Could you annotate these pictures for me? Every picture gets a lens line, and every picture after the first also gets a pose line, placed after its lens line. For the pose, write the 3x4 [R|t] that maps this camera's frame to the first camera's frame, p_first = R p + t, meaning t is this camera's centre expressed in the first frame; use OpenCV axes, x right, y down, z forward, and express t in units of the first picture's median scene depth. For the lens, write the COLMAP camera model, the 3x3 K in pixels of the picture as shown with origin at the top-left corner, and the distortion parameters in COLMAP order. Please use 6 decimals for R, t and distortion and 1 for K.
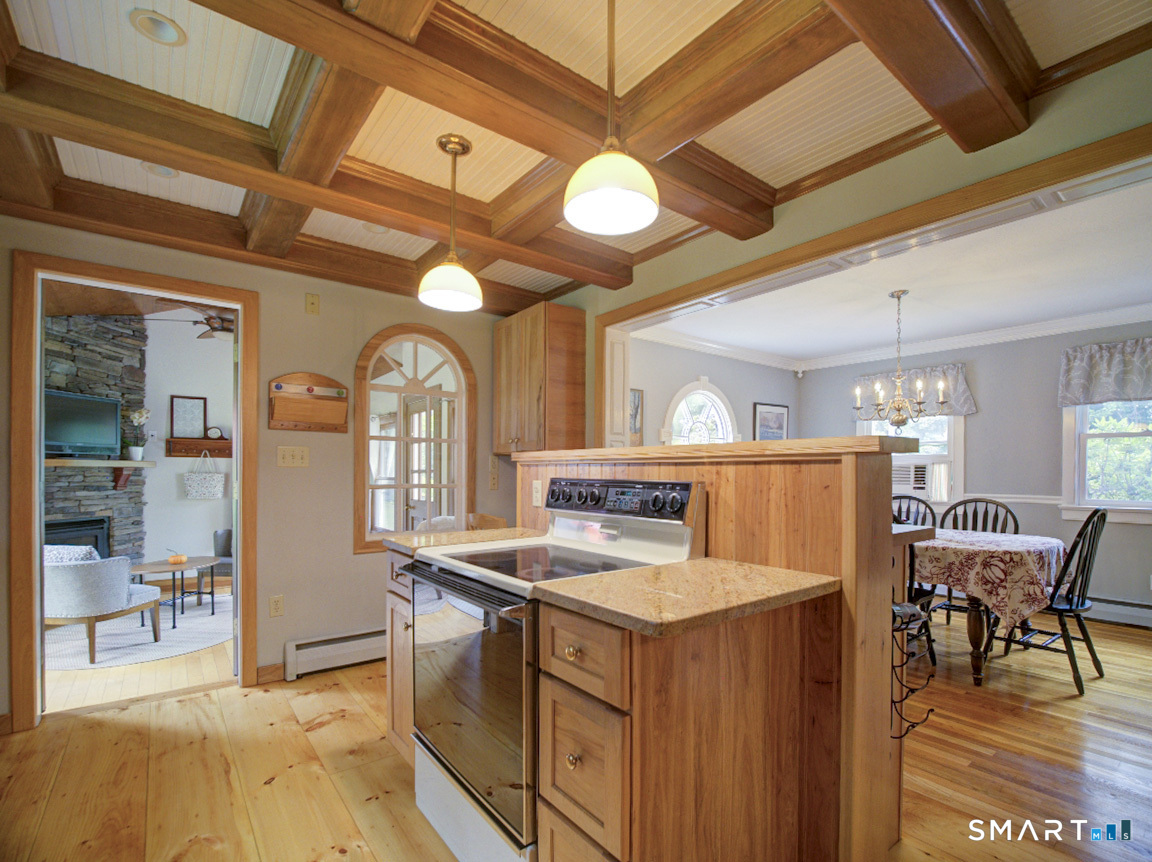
lens RADIAL K [[540.1, 0, 582.9], [0, 540.1, 472.4], [0, 0, 1]] dist [-0.013399, -0.000764]
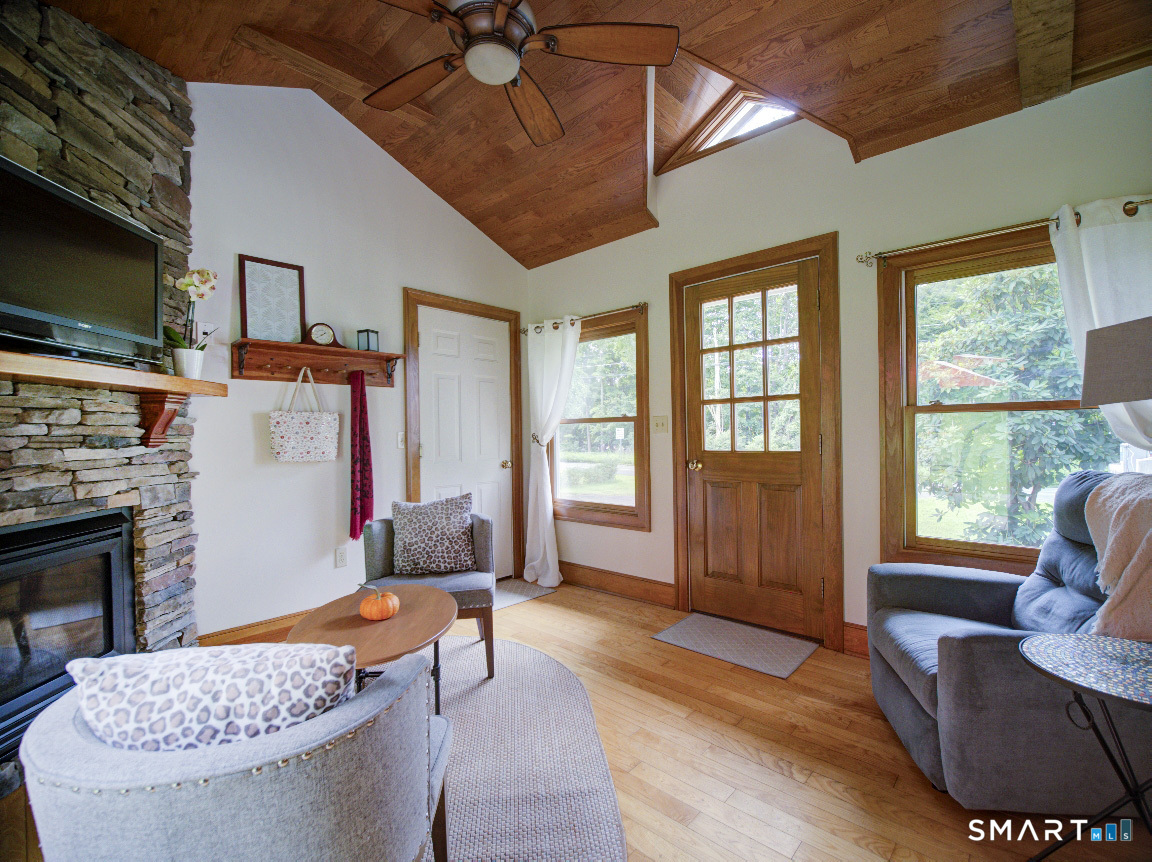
lens RADIAL K [[529.0, 0, 577.9], [0, 529.0, 434.6], [0, 0, 1]] dist [-0.011285, -0.001162]
pose [[0.987618, -0.020051, 0.155589, -0.580665], [0.019638, 0.999798, 0.004194, 0.028450], [-0.155641, -0.001087, 0.987813, 0.507865]]
